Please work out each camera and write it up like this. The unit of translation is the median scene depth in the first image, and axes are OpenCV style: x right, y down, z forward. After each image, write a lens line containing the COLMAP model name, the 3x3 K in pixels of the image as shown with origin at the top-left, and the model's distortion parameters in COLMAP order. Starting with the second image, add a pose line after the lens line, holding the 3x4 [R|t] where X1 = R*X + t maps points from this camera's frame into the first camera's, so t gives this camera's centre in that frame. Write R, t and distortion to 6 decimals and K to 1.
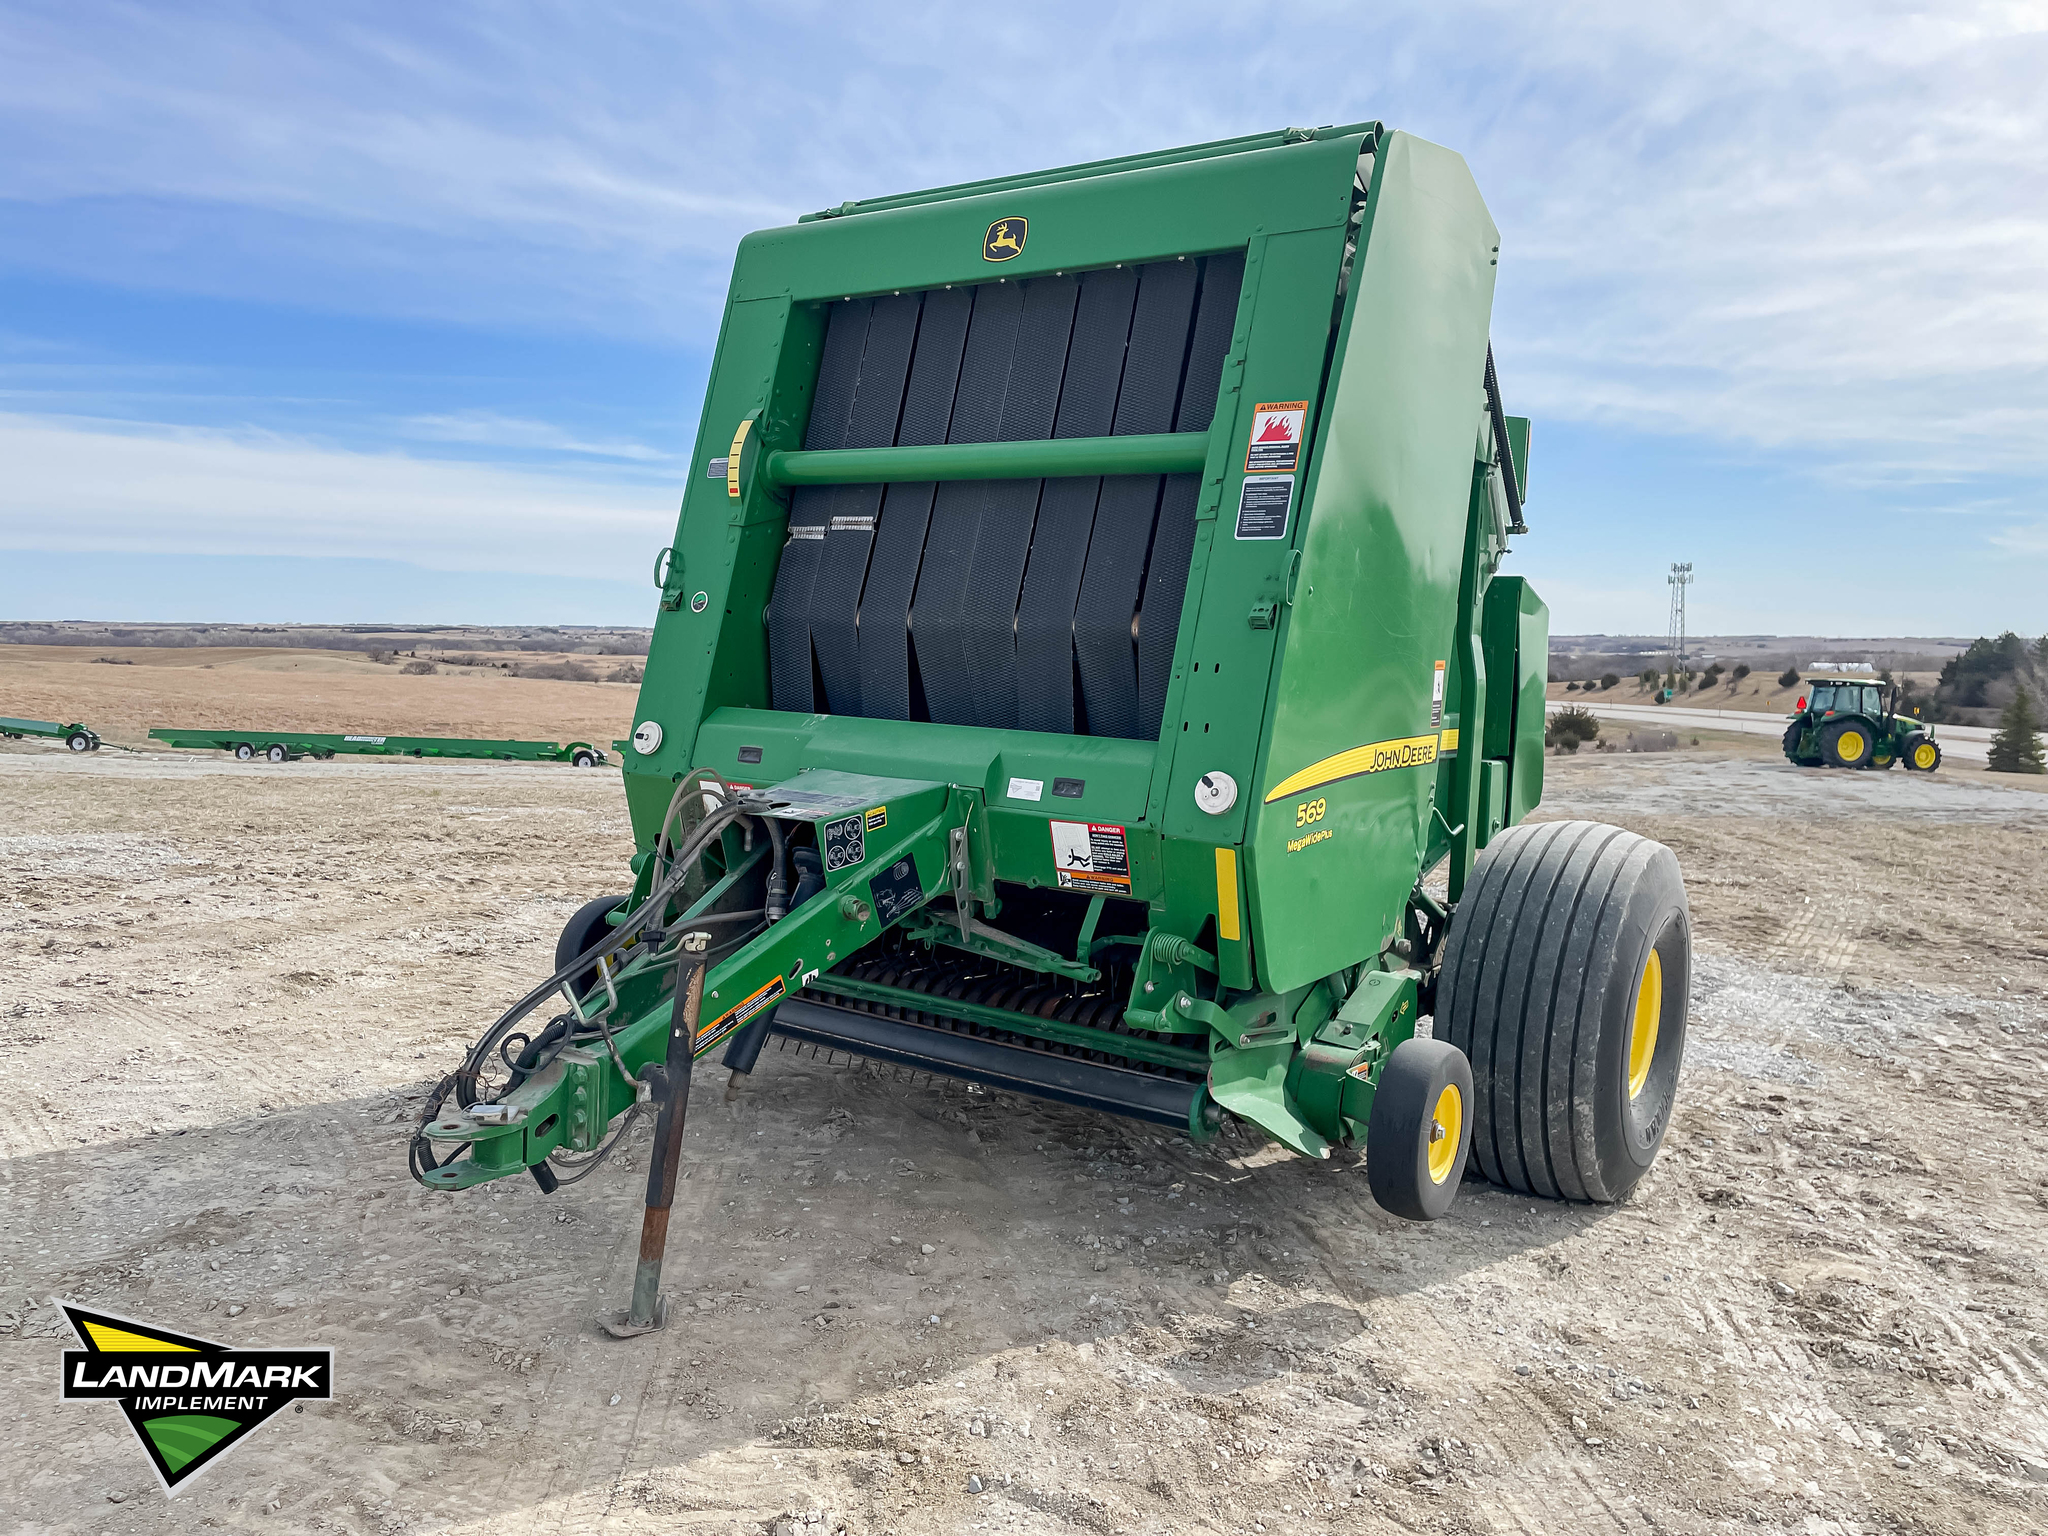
lens RADIAL K [[1559.3, 0, 1042.9], [0, 1559.3, 775.2], [0, 0, 1]] dist [0.053022, -0.050493]
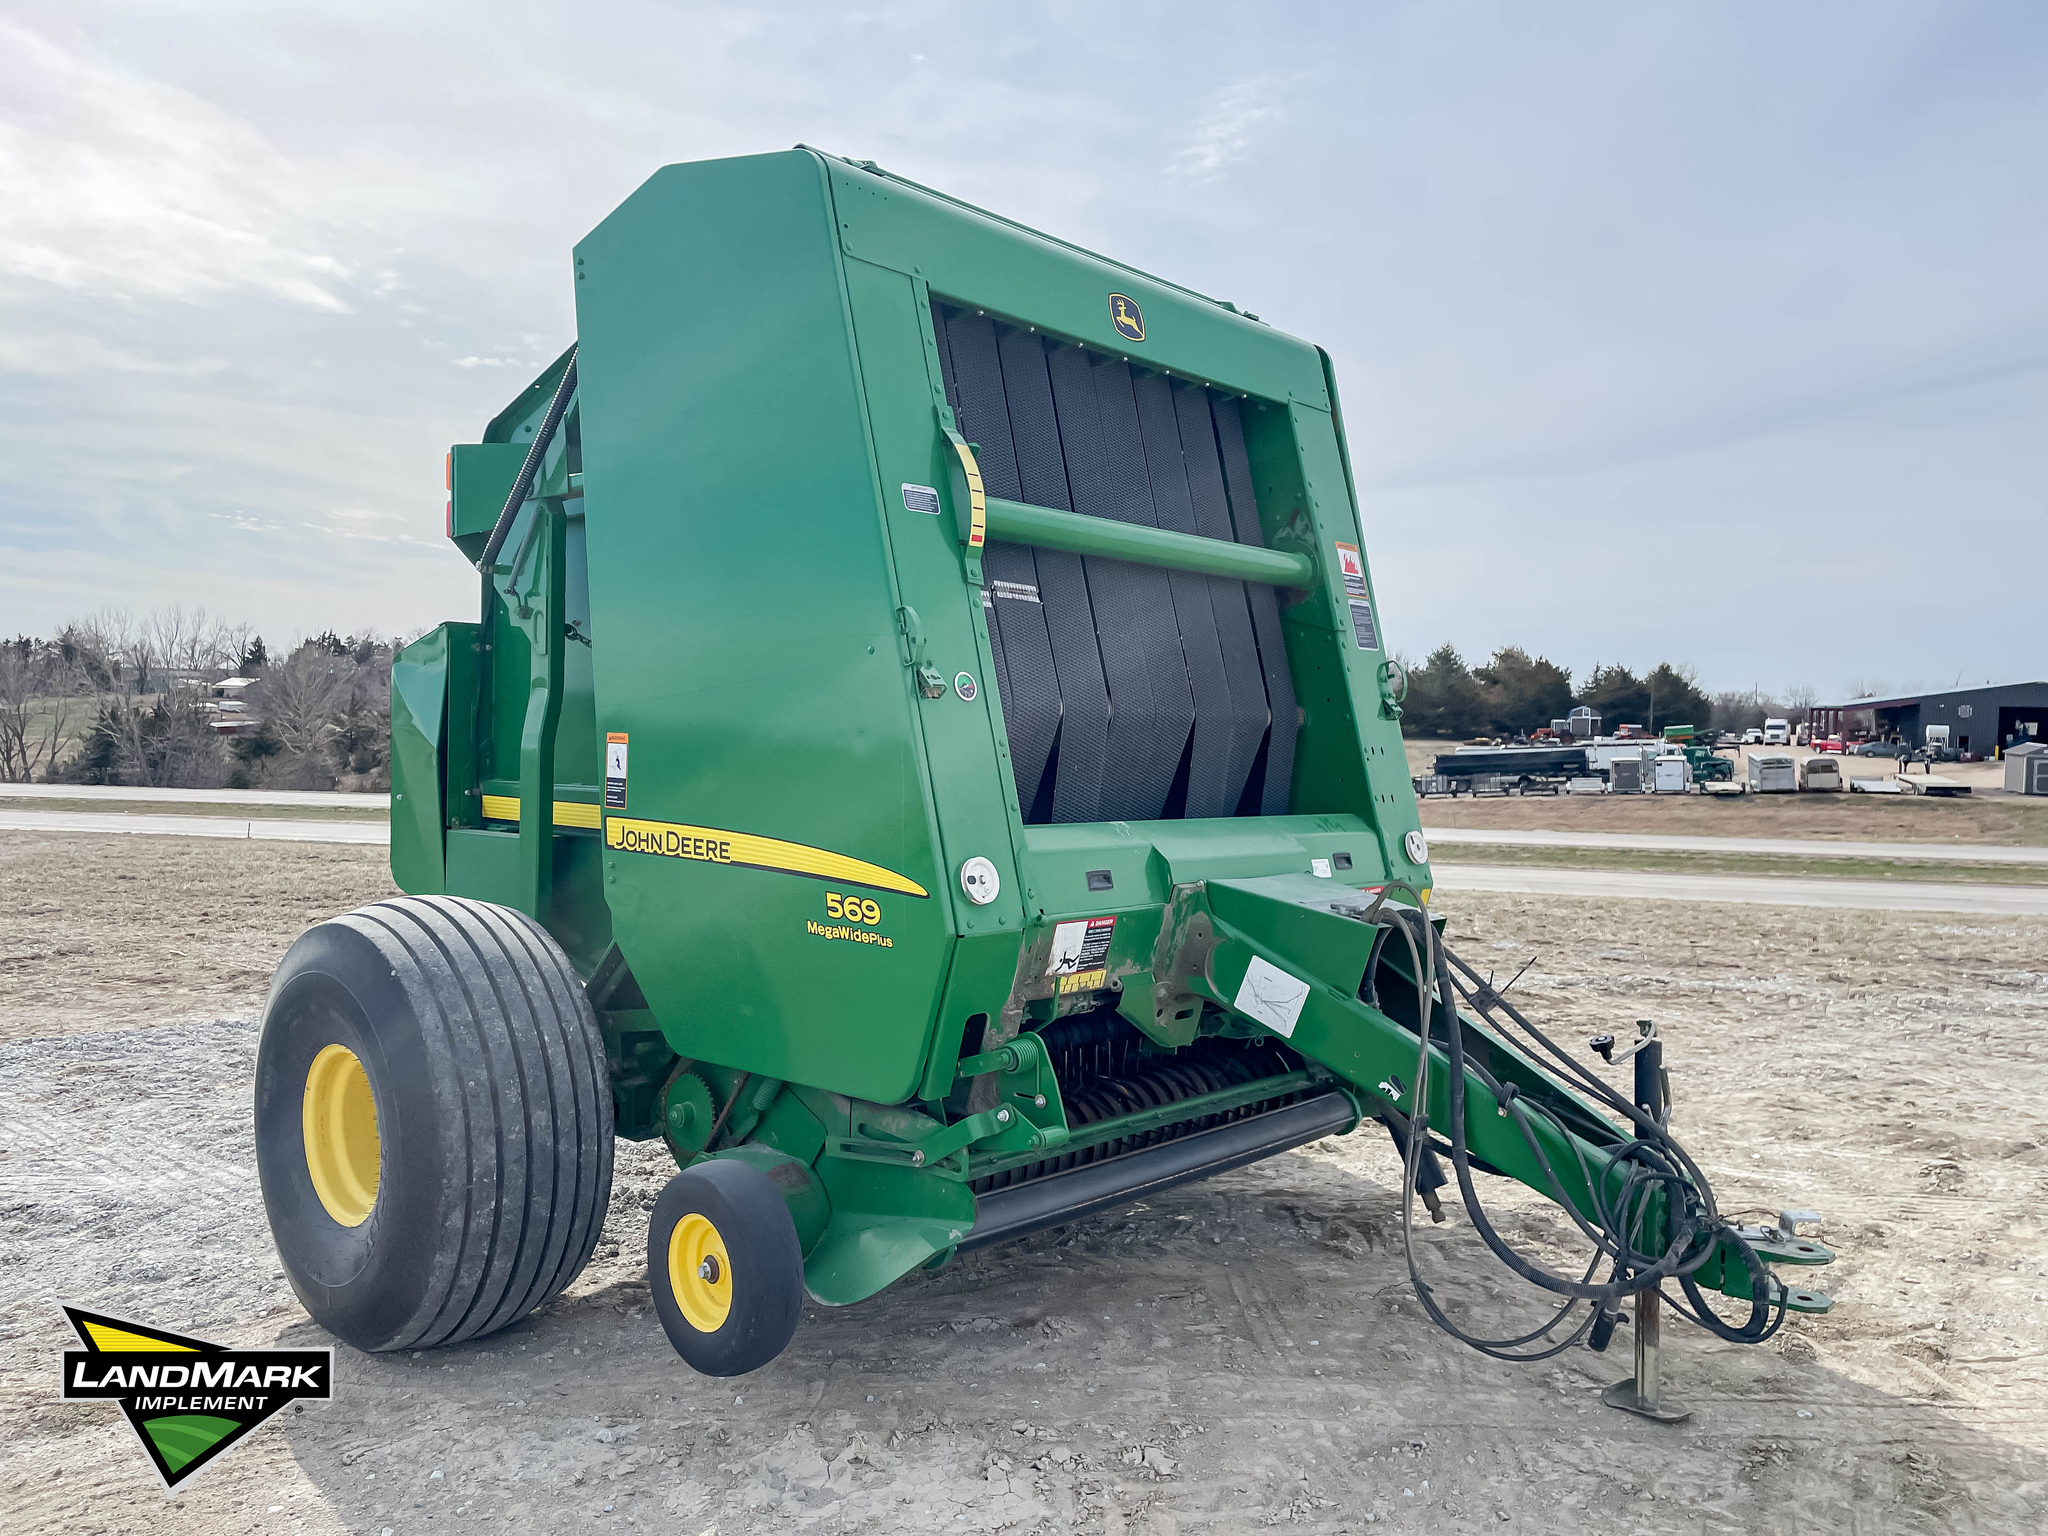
lens RADIAL K [[1559.3, 0, 1039.5], [0, 1559.3, 772.6], [0, 0, 1]] dist [0.053022, -0.050493]
pose [[0.124366, -0.058356, 0.990519, -1.006454], [0.067025, 0.996483, 0.050291, -0.113275], [-0.989970, 0.060135, 0.127840, 0.945065]]
